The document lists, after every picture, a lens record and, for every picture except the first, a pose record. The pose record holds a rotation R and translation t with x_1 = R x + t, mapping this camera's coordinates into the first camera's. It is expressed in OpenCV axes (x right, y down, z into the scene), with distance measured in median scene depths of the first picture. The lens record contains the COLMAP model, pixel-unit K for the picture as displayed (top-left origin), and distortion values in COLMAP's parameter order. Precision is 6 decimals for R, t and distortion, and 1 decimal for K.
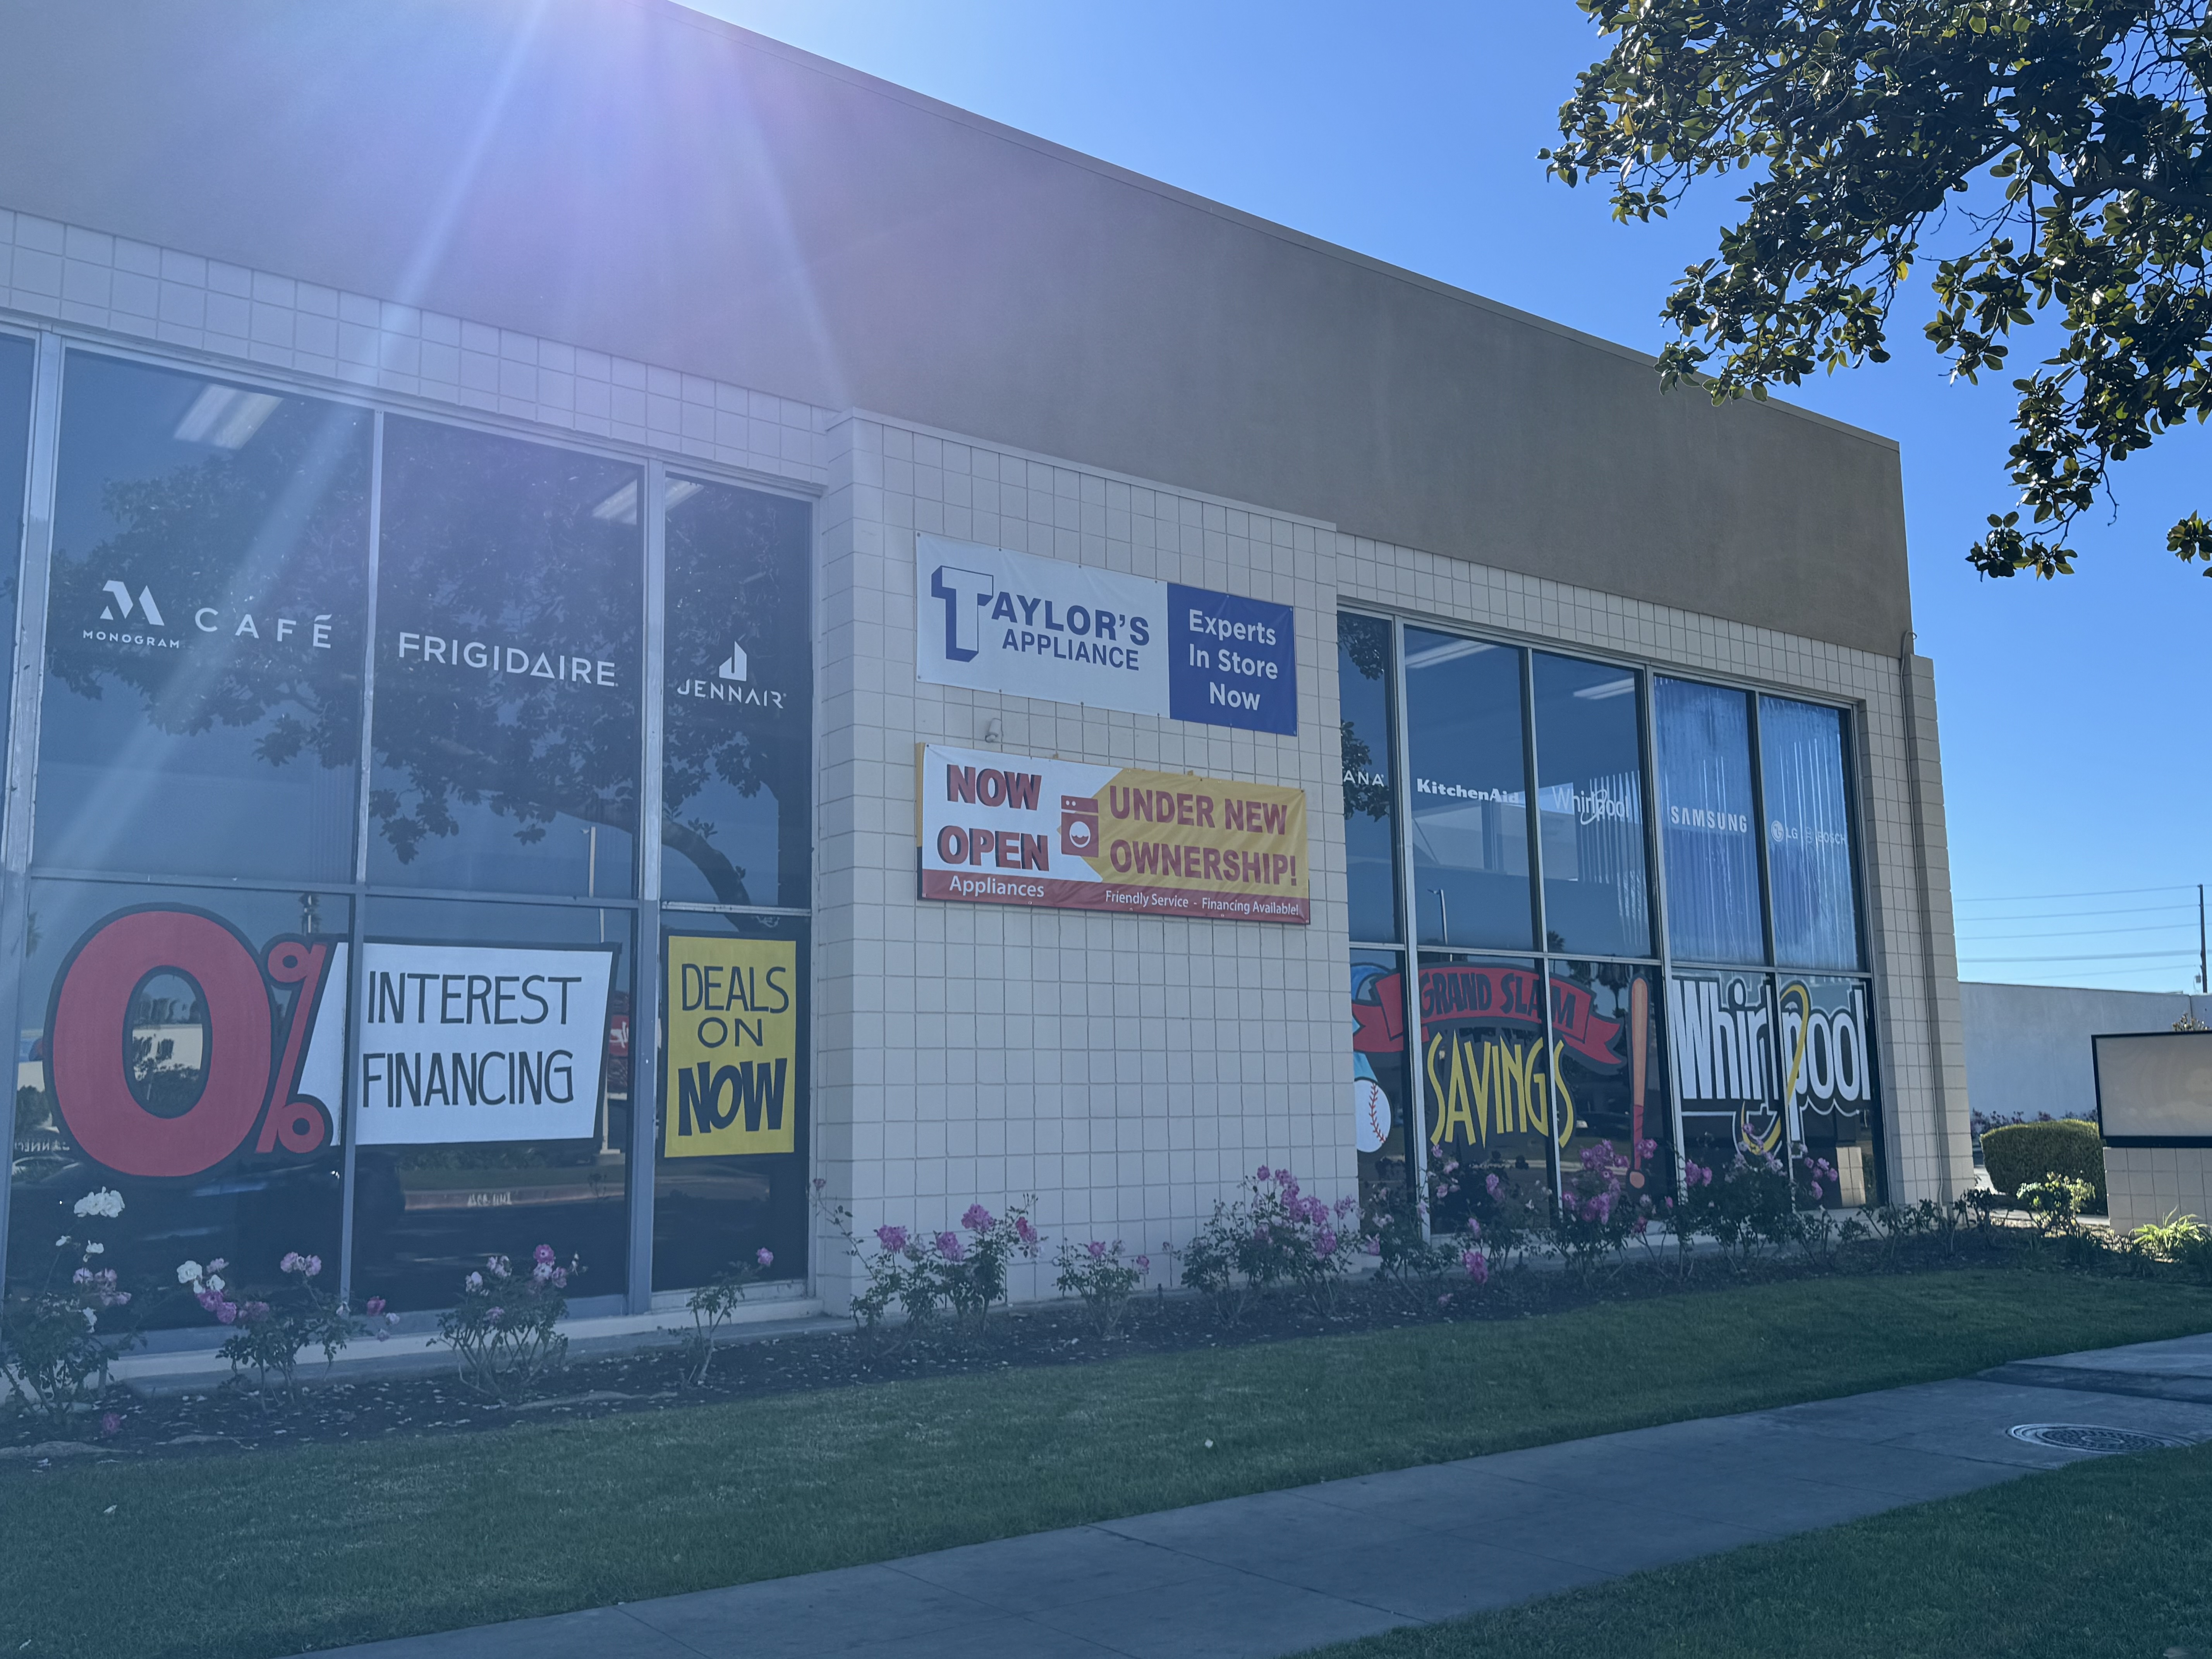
lens RADIAL K [[1895.3, 0, 1106.0], [0, 1895.3, 829.5], [0, 0, 1]] dist [0.086212, -0.001430]
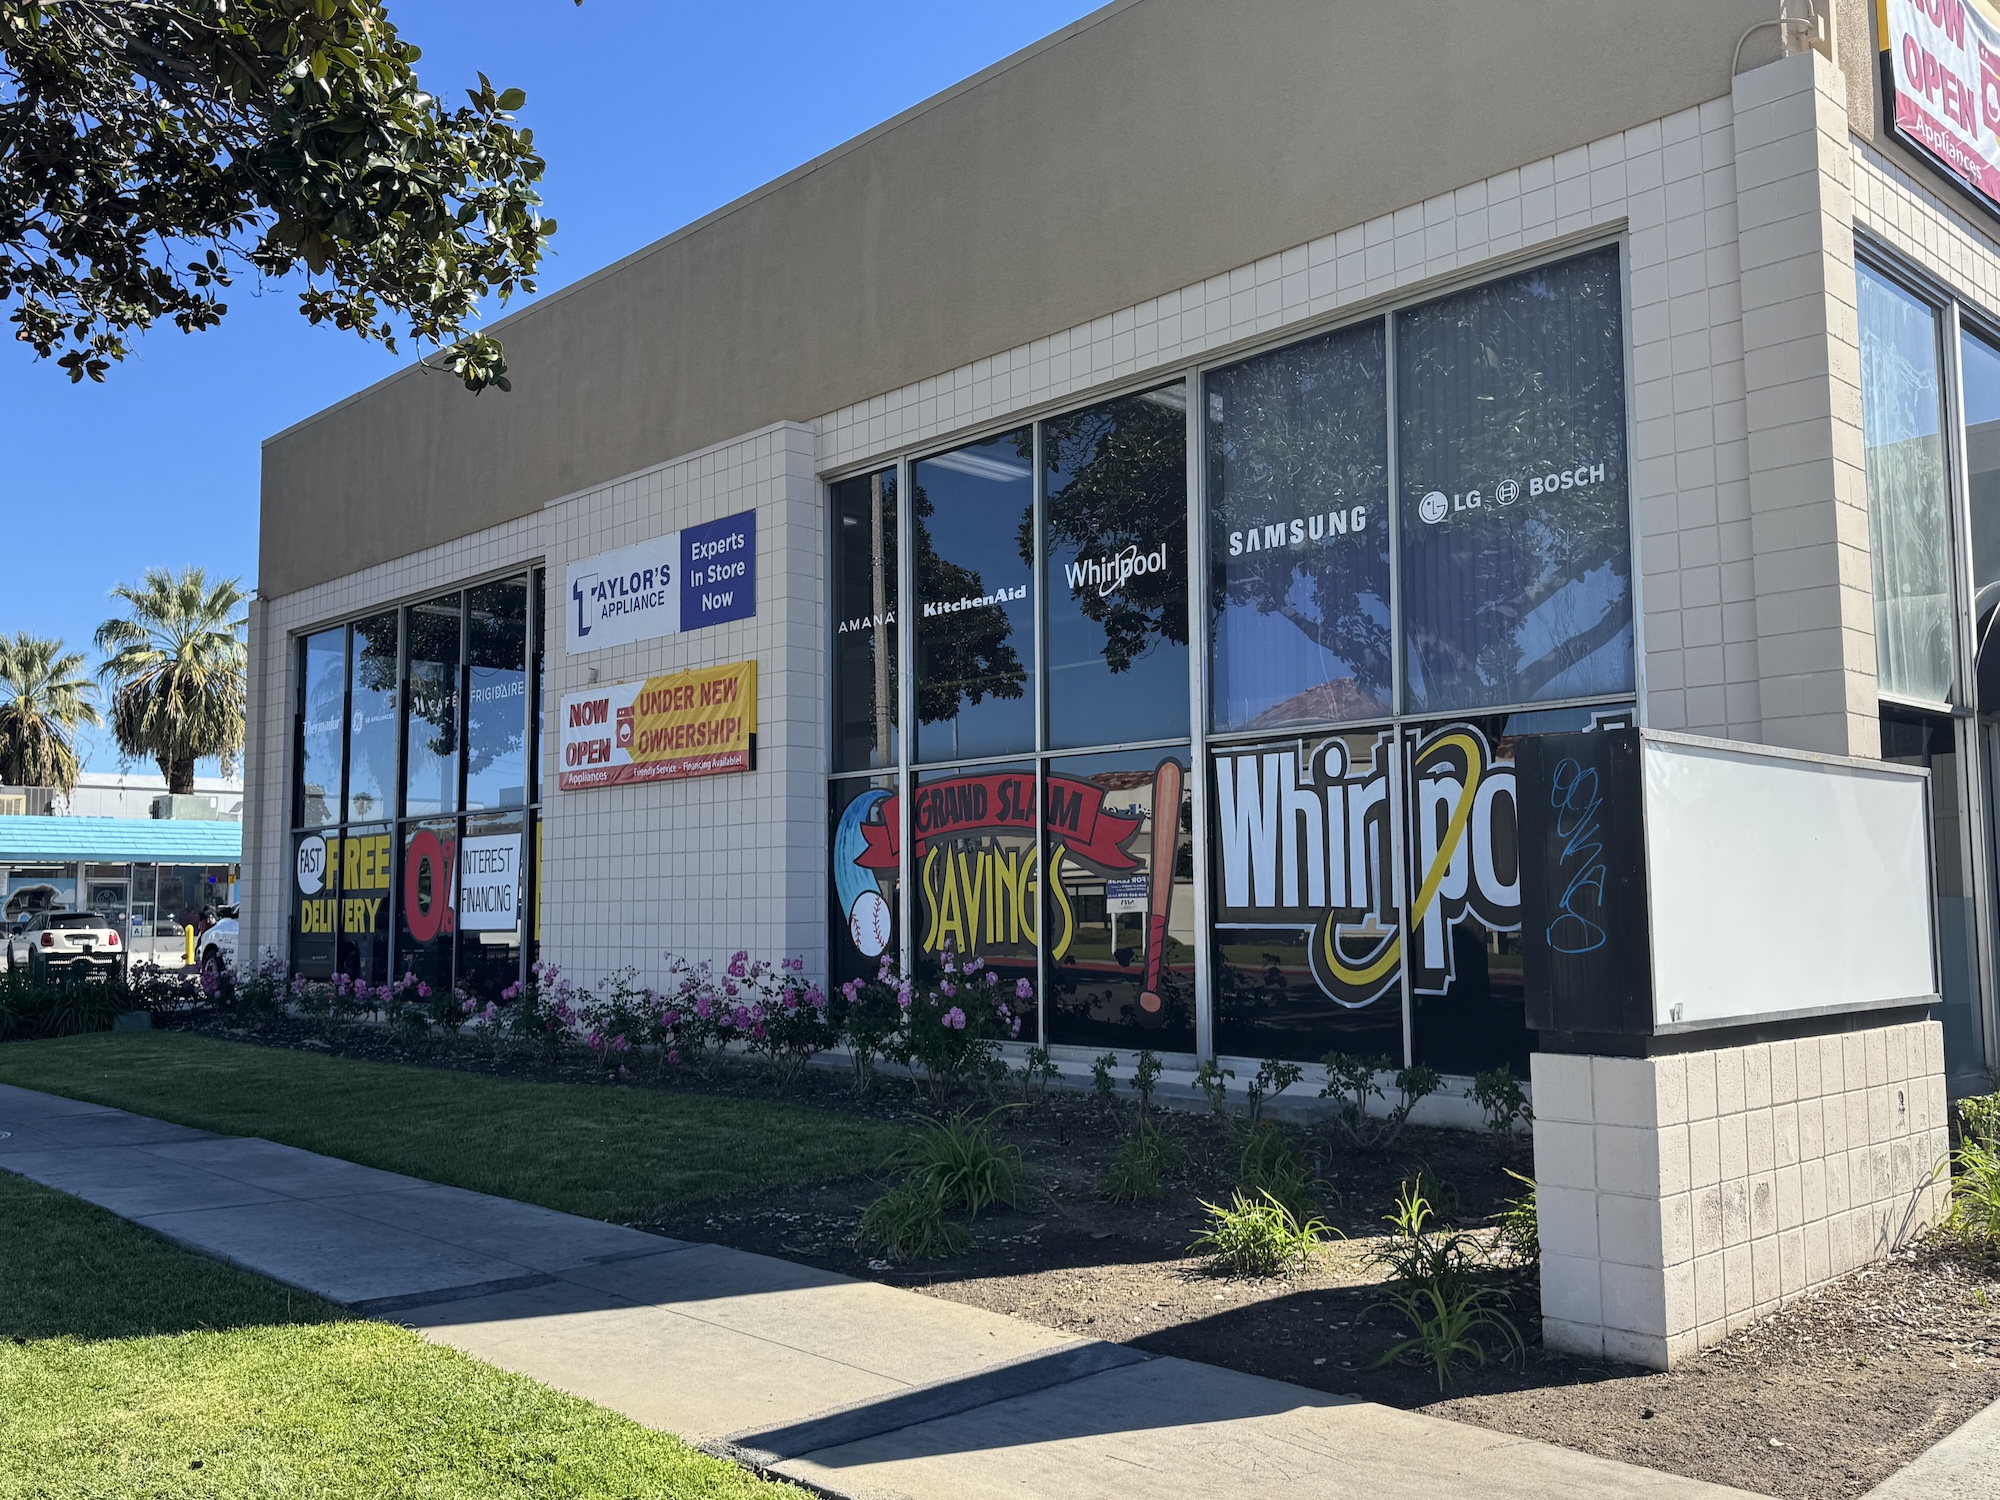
lens RADIAL K [[1713.6, 0, 1000.0], [0, 1713.6, 750.0], [0, 0, 1]] dist [0.086212, -0.001430]
pose [[0.118551, -0.077630, -0.989909, 1.265499], [0.155508, 0.986089, -0.058706, 0.131512], [0.980695, -0.146979, 0.128974, 1.047723]]
